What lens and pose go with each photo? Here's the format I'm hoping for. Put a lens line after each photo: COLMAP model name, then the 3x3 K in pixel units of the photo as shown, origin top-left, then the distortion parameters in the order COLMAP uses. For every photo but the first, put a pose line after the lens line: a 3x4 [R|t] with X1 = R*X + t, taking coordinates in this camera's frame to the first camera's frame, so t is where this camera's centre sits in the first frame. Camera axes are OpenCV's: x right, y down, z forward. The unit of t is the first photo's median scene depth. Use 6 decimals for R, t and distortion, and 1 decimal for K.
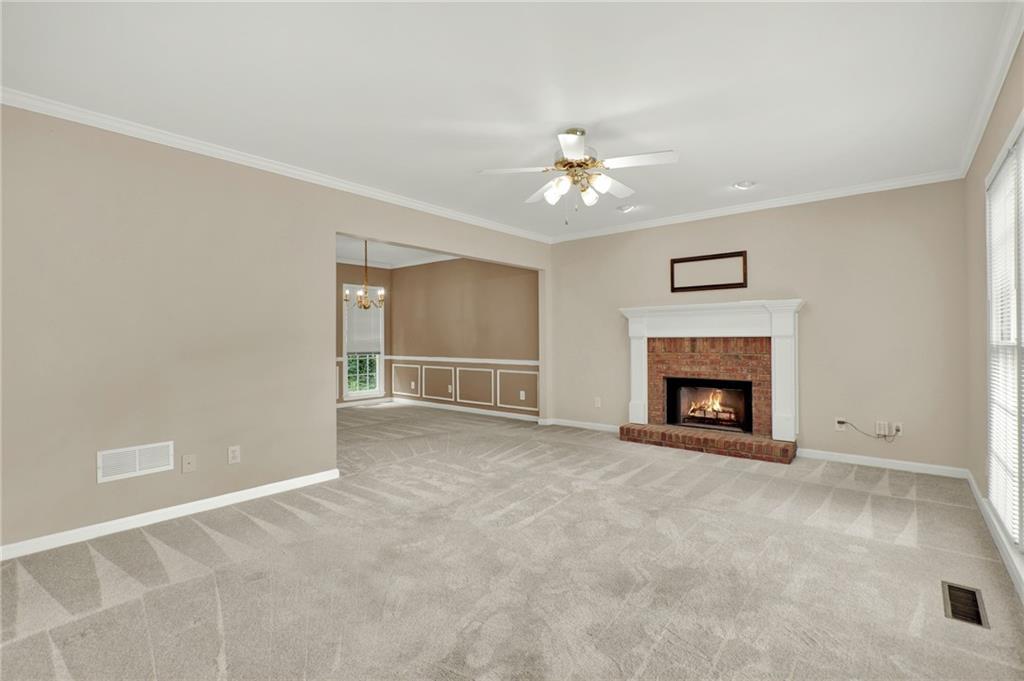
lens RADIAL K [[474.6, 0, 509.5], [0, 474.6, 337.2], [0, 0, 1]] dist [-0.001783, -0.000427]
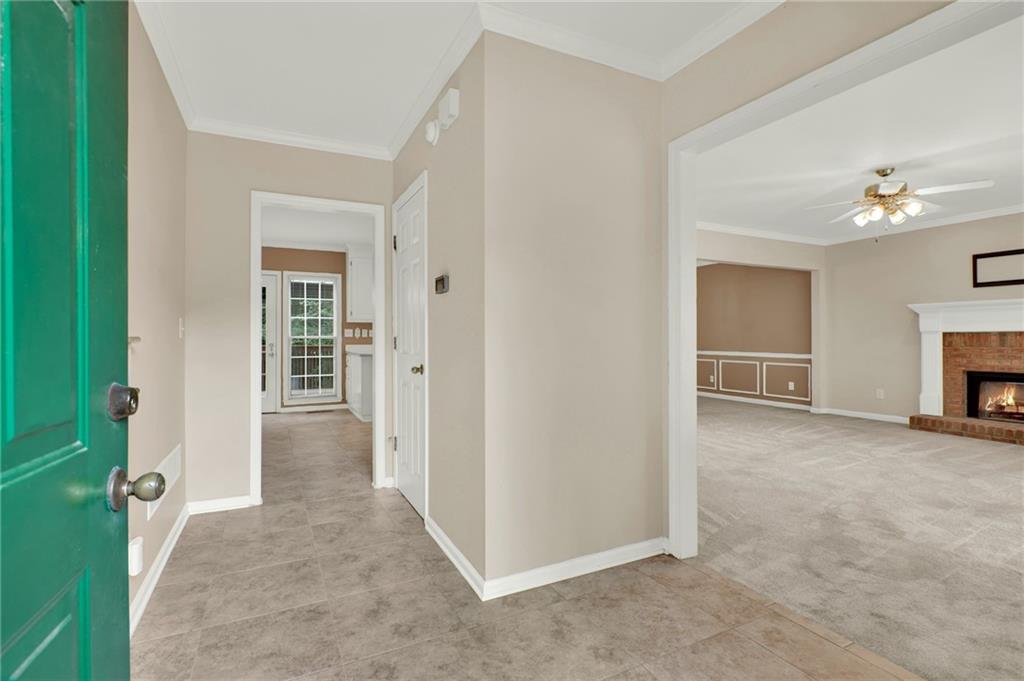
lens RADIAL K [[474.6, 0, 509.5], [0, 474.6, 337.2], [0, 0, 1]] dist [-0.001783, -0.000427]
pose [[0.912404, 0.002165, -0.409285, -0.150406], [-0.000934, 0.999994, 0.003208, 0.009199], [0.409290, -0.002545, 0.912401, -0.332197]]
